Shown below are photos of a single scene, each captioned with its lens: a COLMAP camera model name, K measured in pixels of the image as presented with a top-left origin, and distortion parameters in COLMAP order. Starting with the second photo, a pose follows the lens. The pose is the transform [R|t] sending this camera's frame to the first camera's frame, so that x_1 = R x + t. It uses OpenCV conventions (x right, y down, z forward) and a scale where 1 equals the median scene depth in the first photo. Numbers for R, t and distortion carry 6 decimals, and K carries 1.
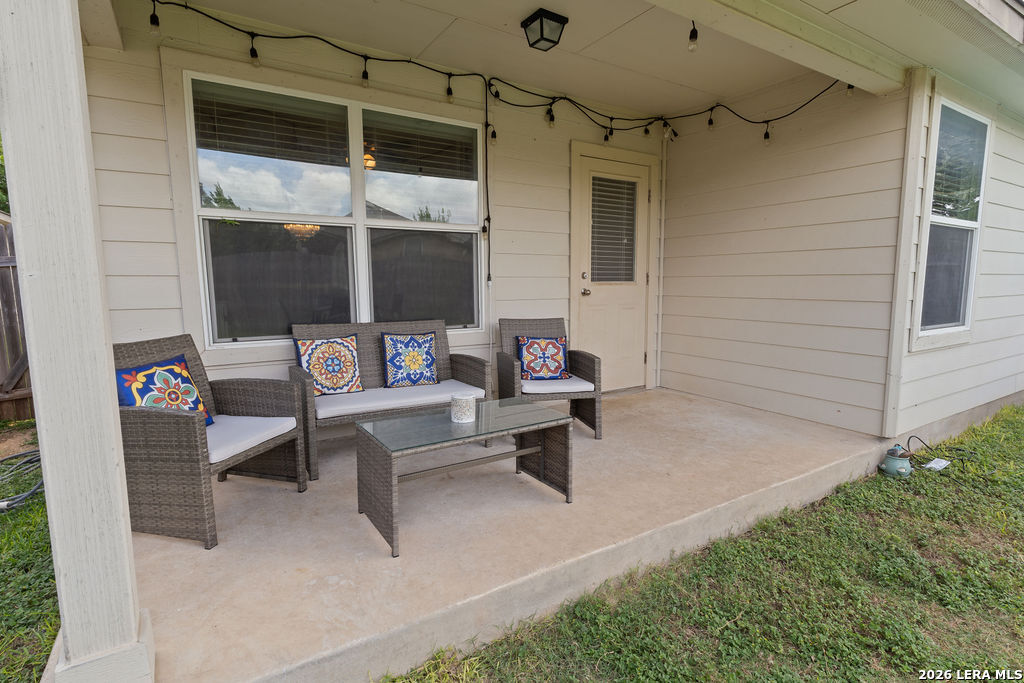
lens RADIAL K [[492.7, 0, 512.6], [0, 492.7, 343.2], [0, 0, 1]] dist [0.006600, -0.000982]
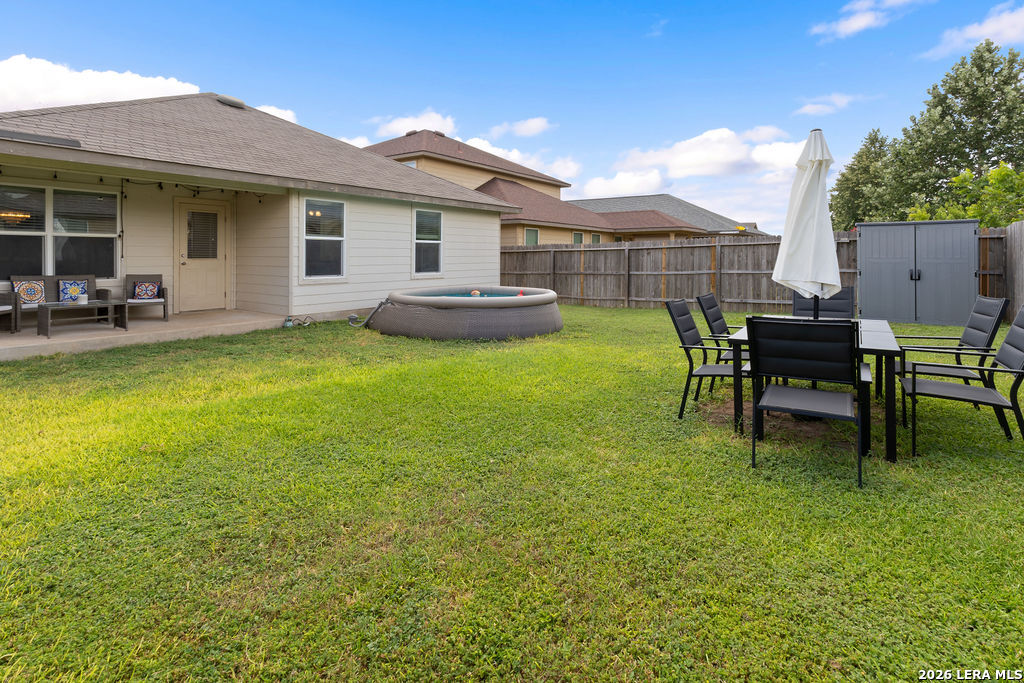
lens RADIAL K [[507.0, 0, 514.6], [0, 507.0, 257.4], [0, 0, 1]] dist [0.002166, -0.000324]
pose [[0.925291, 0.006509, 0.379202, 0.842162], [0.038402, 0.993106, -0.110751, 0.227762], [-0.377309, 0.117039, 0.918662, -2.097078]]
